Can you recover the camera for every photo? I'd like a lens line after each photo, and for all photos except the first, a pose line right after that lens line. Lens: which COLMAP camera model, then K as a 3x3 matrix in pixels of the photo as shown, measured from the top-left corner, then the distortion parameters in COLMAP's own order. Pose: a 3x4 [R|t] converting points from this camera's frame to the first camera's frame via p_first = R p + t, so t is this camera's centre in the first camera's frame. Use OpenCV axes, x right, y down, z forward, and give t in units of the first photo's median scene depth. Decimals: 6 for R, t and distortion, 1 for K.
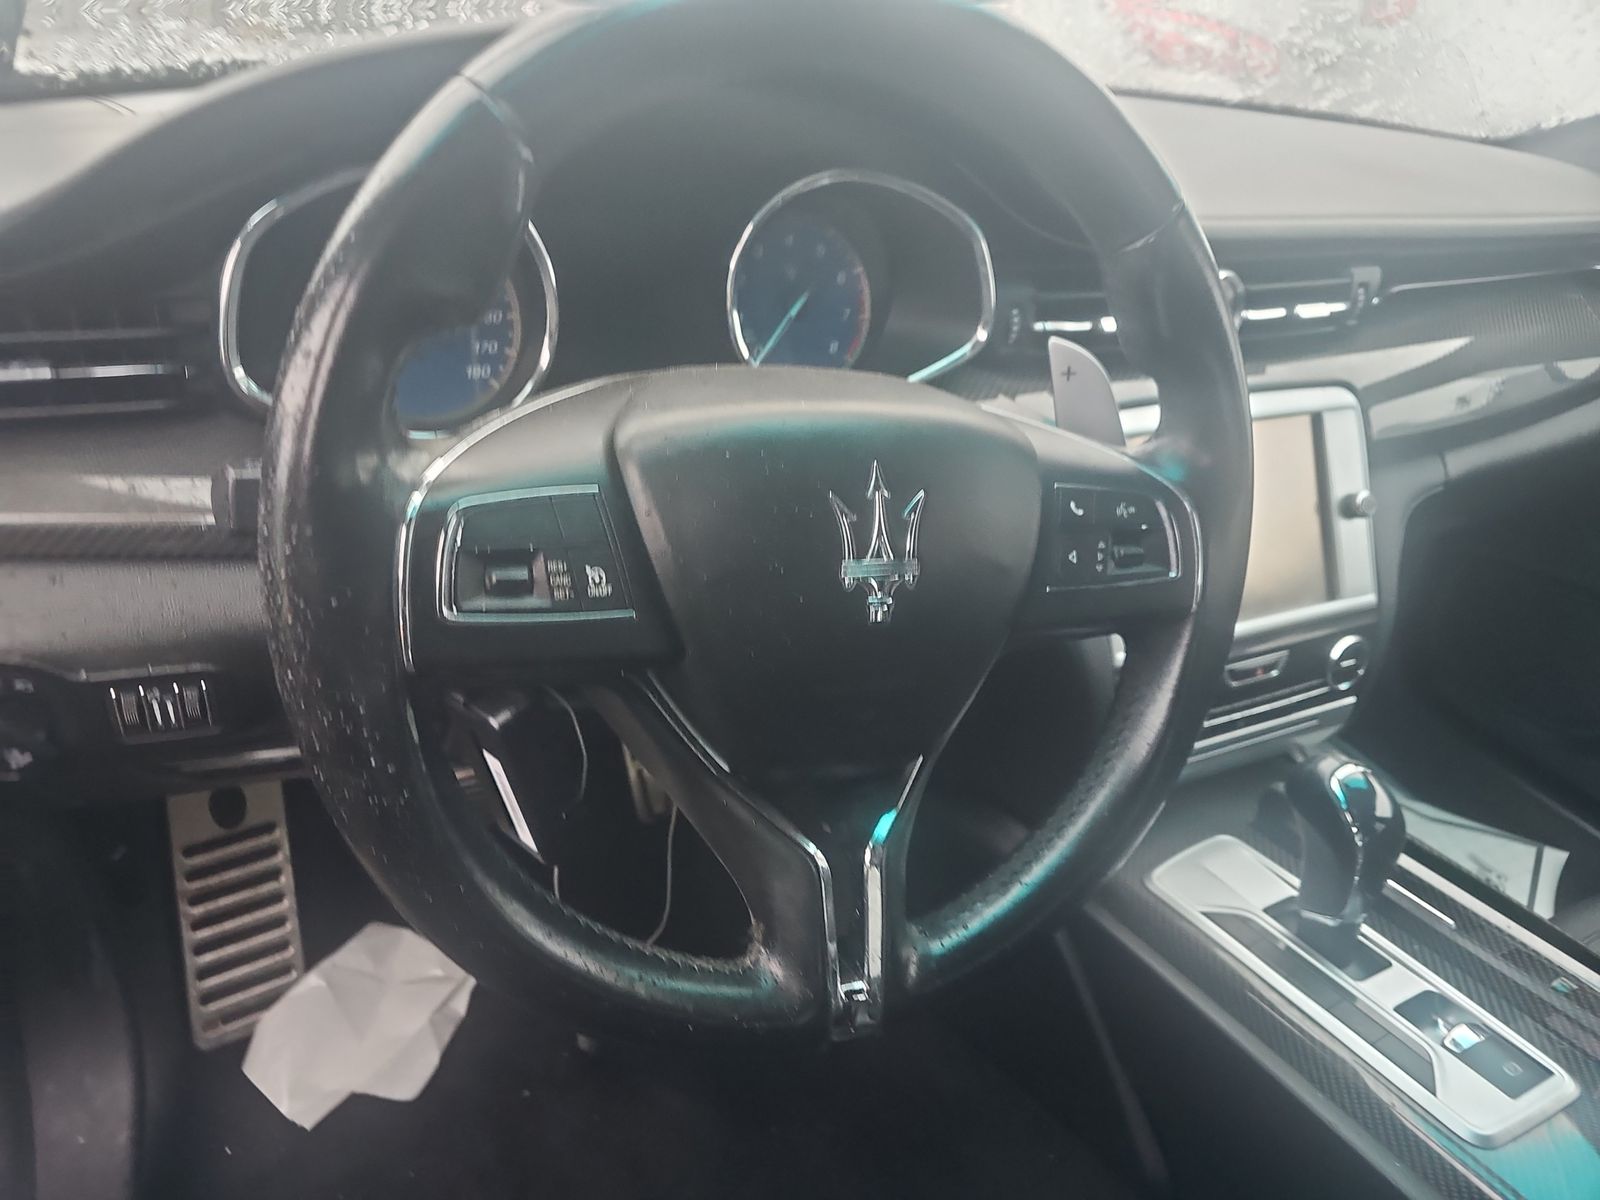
lens RADIAL K [[1081.2, 0, 773.3], [0, 1081.2, 601.8], [0, 0, 1]] dist [0.000169, -0.027136]
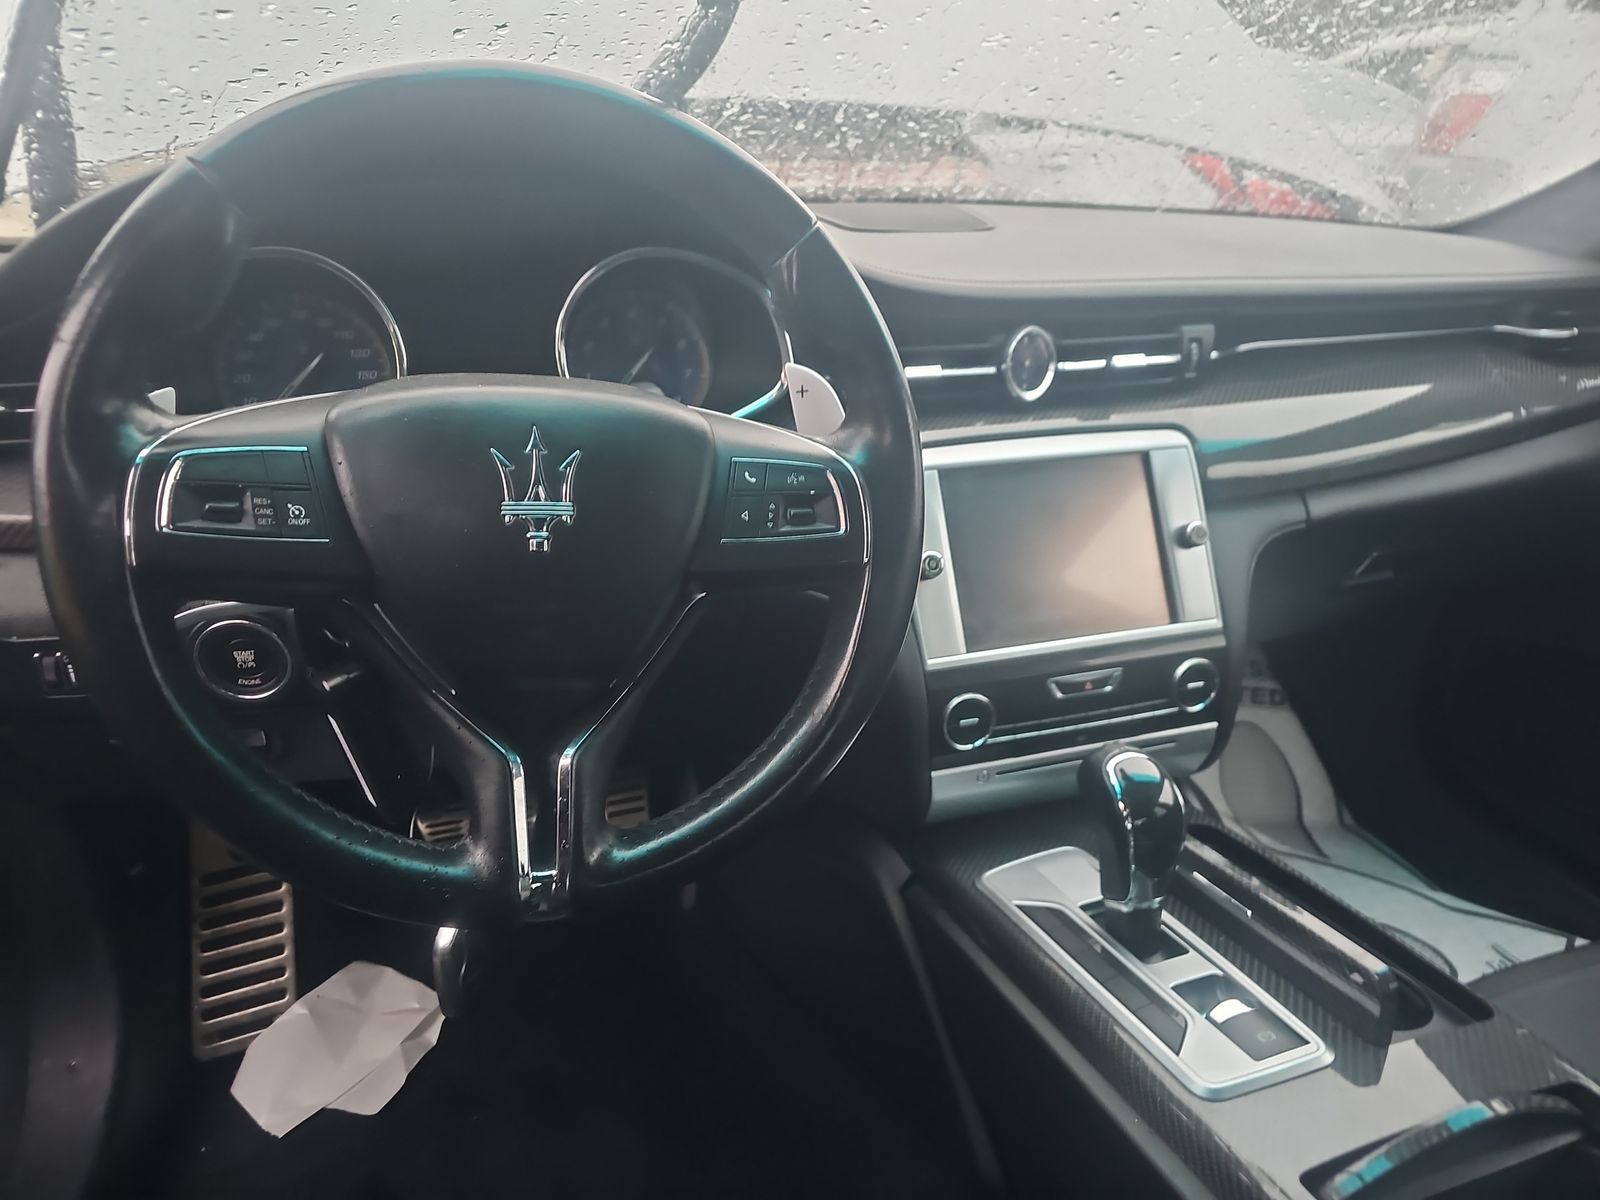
lens RADIAL K [[1079.1, 0, 800.0], [0, 1079.1, 600.0], [0, 0, 1]] dist [0.003090, -0.031792]
pose [[0.991556, -0.017580, -0.128481, 0.322718], [-0.001223, 0.989455, -0.144833, 0.144031], [0.129672, 0.143767, 0.981079, -0.104084]]
